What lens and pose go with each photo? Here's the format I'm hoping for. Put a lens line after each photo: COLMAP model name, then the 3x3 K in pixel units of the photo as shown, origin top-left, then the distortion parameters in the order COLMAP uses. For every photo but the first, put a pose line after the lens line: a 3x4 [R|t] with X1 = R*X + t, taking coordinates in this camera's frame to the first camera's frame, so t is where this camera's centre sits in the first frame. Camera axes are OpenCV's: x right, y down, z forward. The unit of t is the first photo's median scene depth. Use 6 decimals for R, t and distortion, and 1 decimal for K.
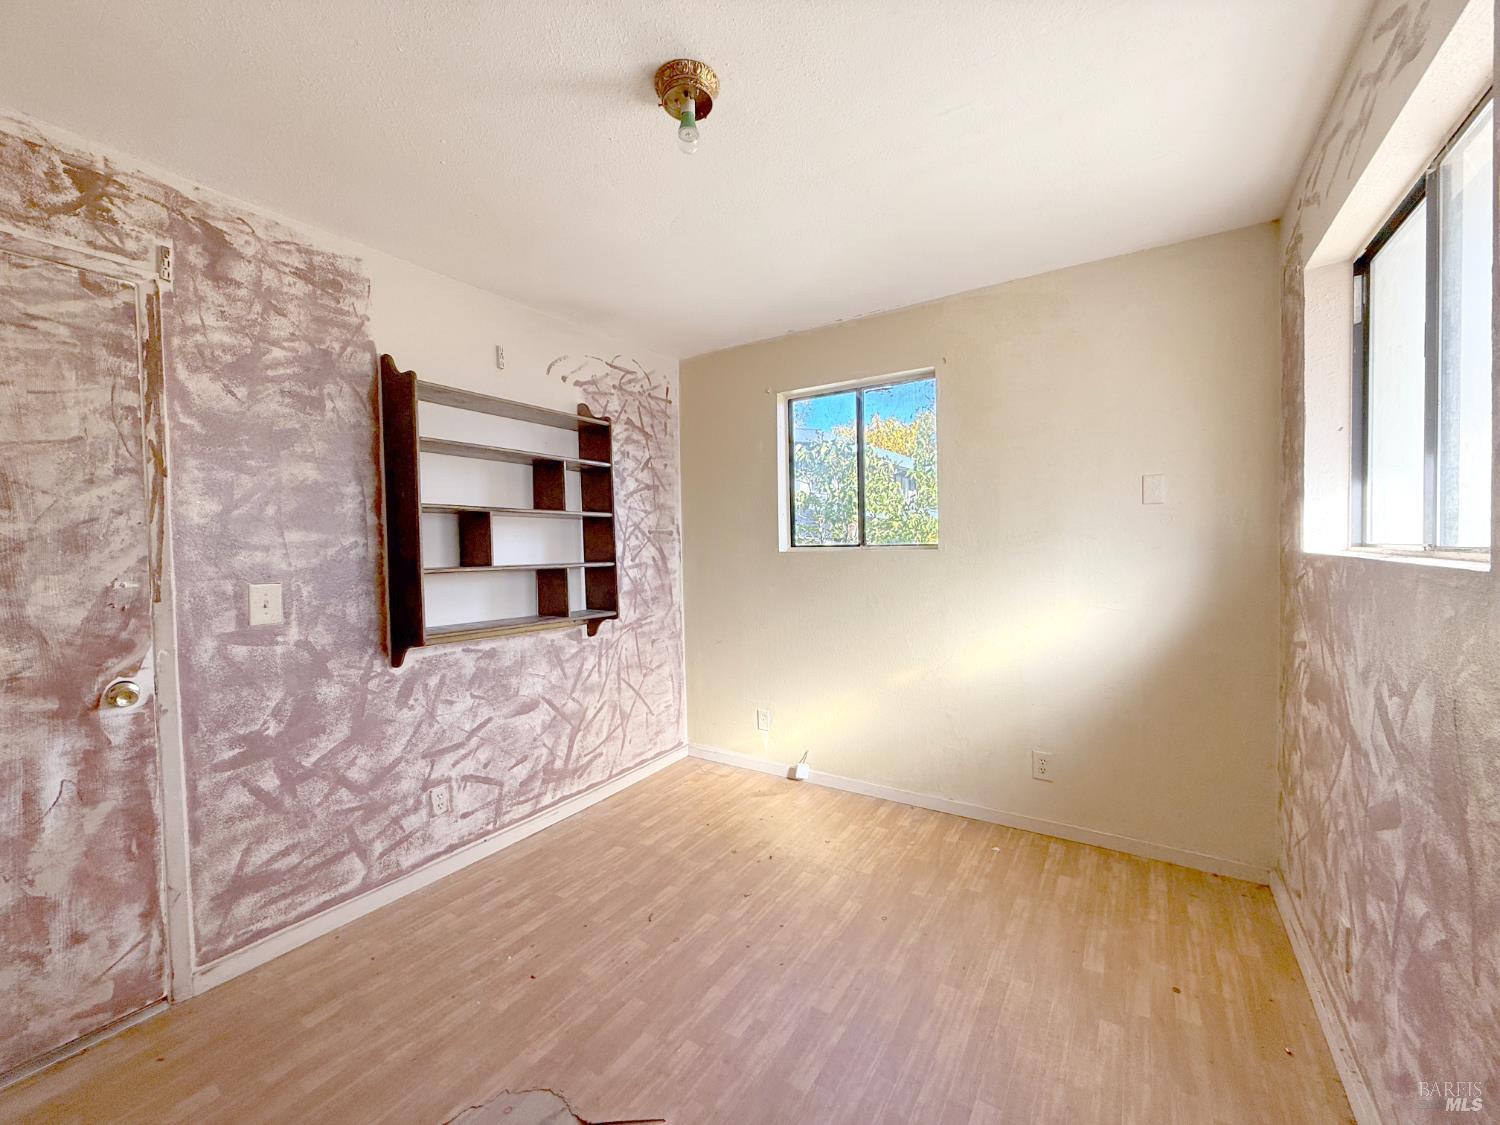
lens RADIAL K [[599.0, 0, 746.1], [0, 599.0, 560.6], [0, 0, 1]] dist [0.001154, -0.000118]
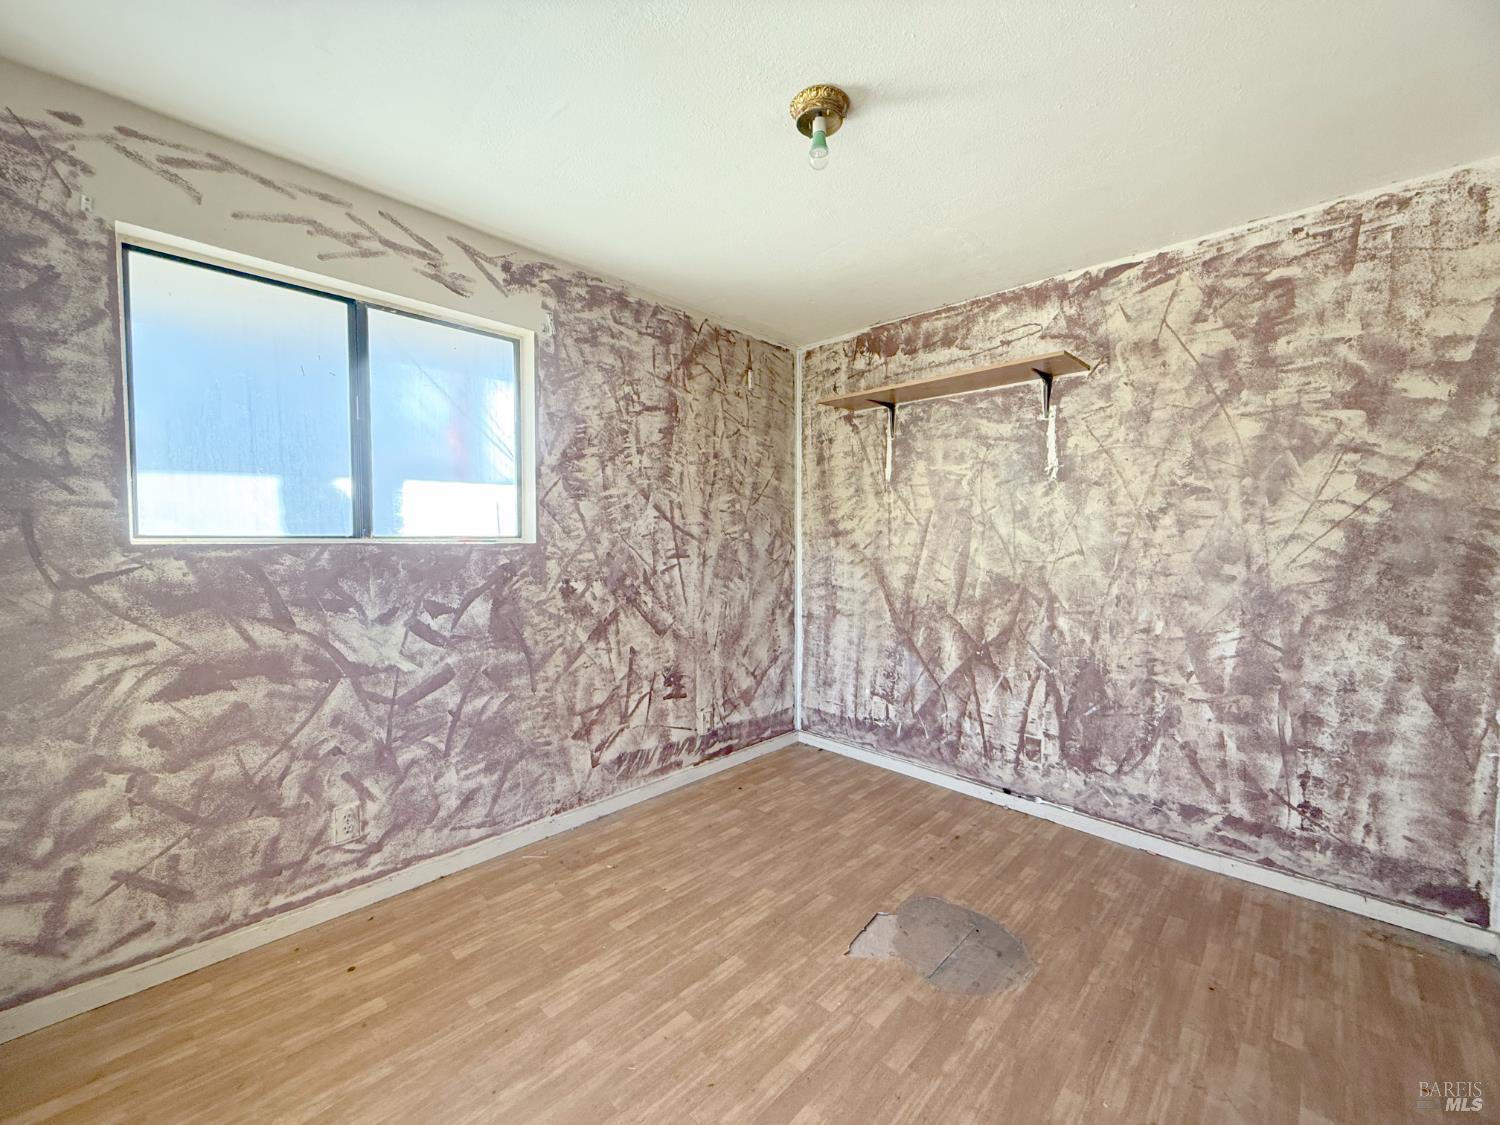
lens RADIAL K [[599.0, 0, 746.1], [0, 599.0, 560.6], [0, 0, 1]] dist [0.001154, -0.000118]
pose [[-0.982754, 0.007446, 0.184770, -0.110936], [0.019495, 0.997793, 0.063480, -0.024402], [-0.183889, 0.065987, -0.980730, 1.480608]]
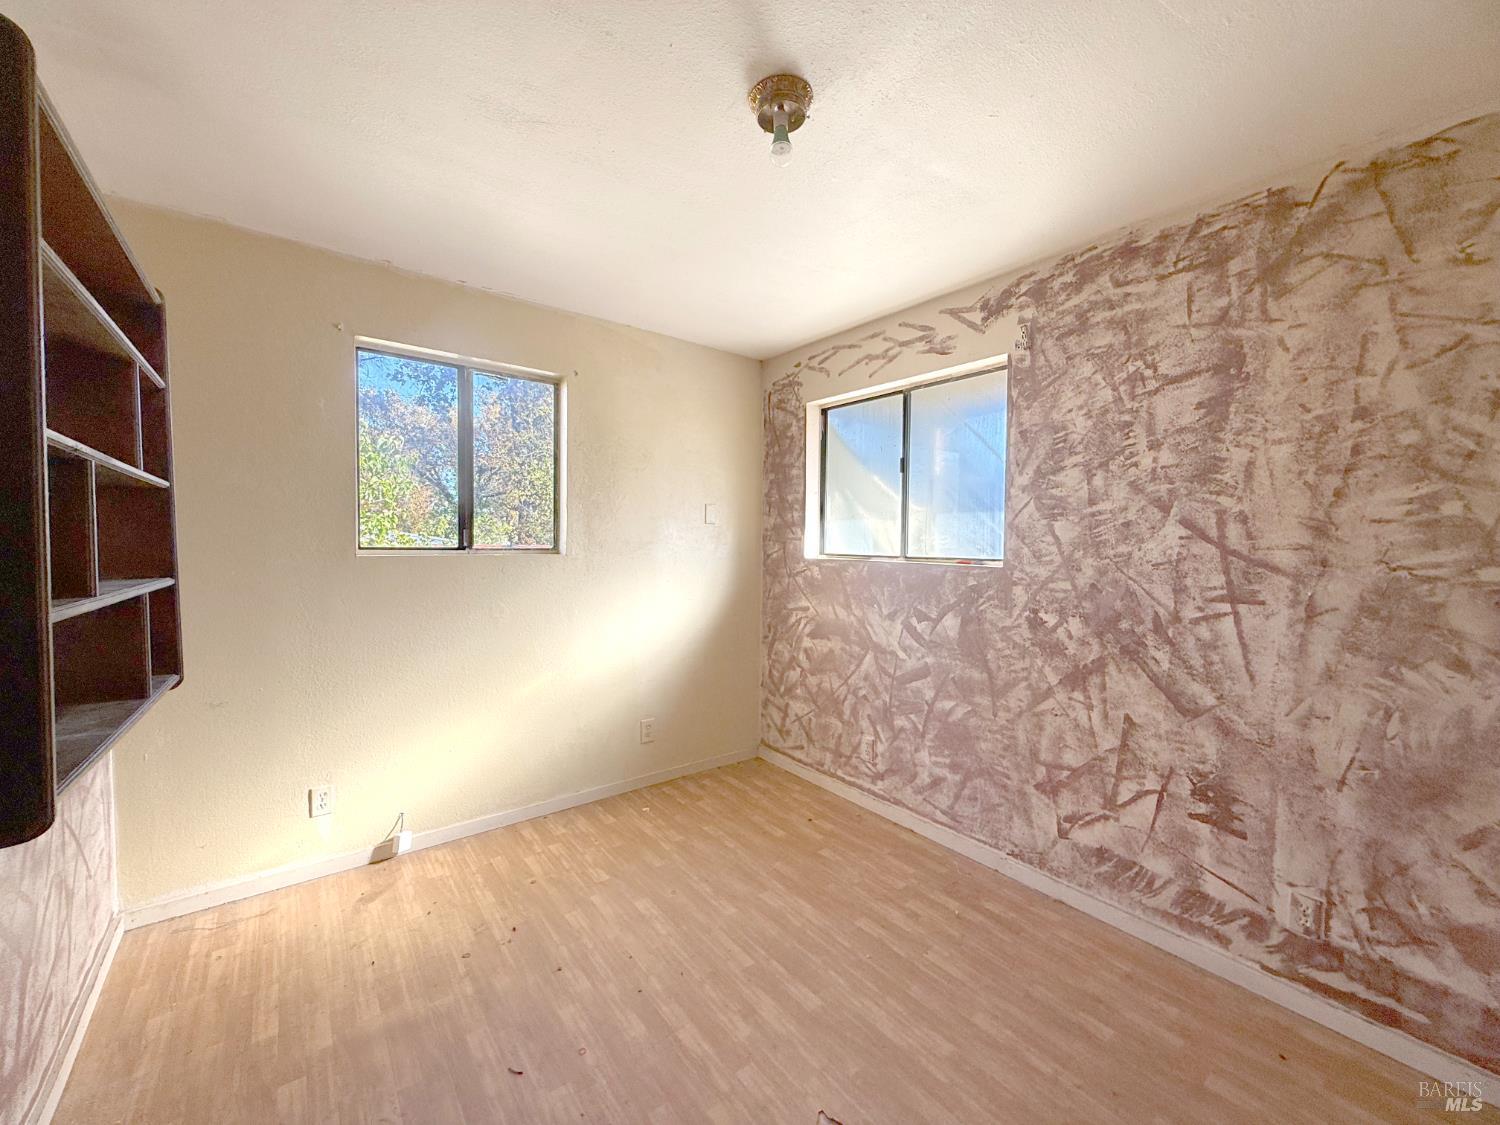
lens RADIAL K [[599.0, 0, 746.1], [0, 599.0, 560.6], [0, 0, 1]] dist [0.001154, -0.000118]
pose [[0.323183, -0.008580, 0.946297, -0.740125], [0.007606, 0.999950, 0.006469, -0.016245], [-0.946306, 0.005107, 0.323233, 0.504445]]
